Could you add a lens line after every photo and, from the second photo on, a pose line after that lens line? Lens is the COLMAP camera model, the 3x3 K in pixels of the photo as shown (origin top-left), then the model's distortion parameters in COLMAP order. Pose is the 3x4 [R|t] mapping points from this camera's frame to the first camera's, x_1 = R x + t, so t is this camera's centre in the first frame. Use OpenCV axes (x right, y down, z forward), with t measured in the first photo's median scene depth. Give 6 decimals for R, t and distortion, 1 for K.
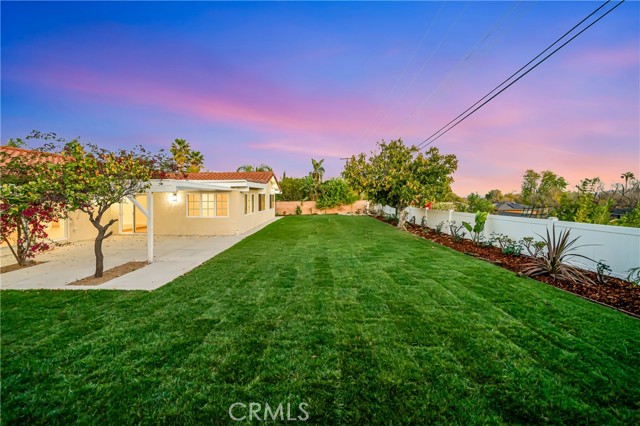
lens RADIAL K [[256.4, 0, 324.0], [0, 256.4, 210.5], [0, 0, 1]] dist [-0.016440, -0.000095]
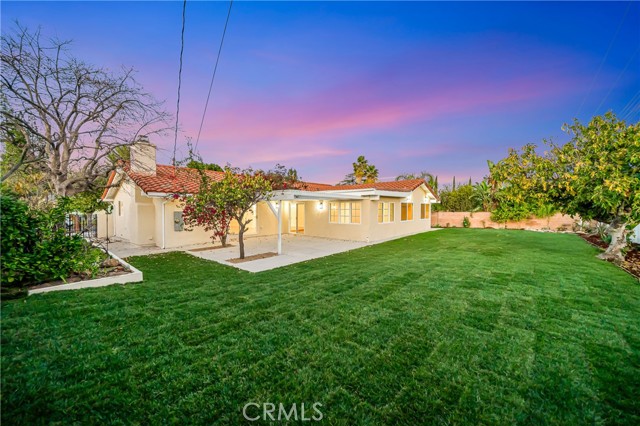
lens RADIAL K [[256.4, 0, 324.0], [0, 256.4, 210.5], [0, 0, 1]] dist [-0.016440, -0.000095]
pose [[0.759928, 0.008695, -0.649950, 0.199998], [-0.037292, 0.998847, -0.030239, 0.006479], [0.648937, 0.047217, 0.759376, 0.089816]]
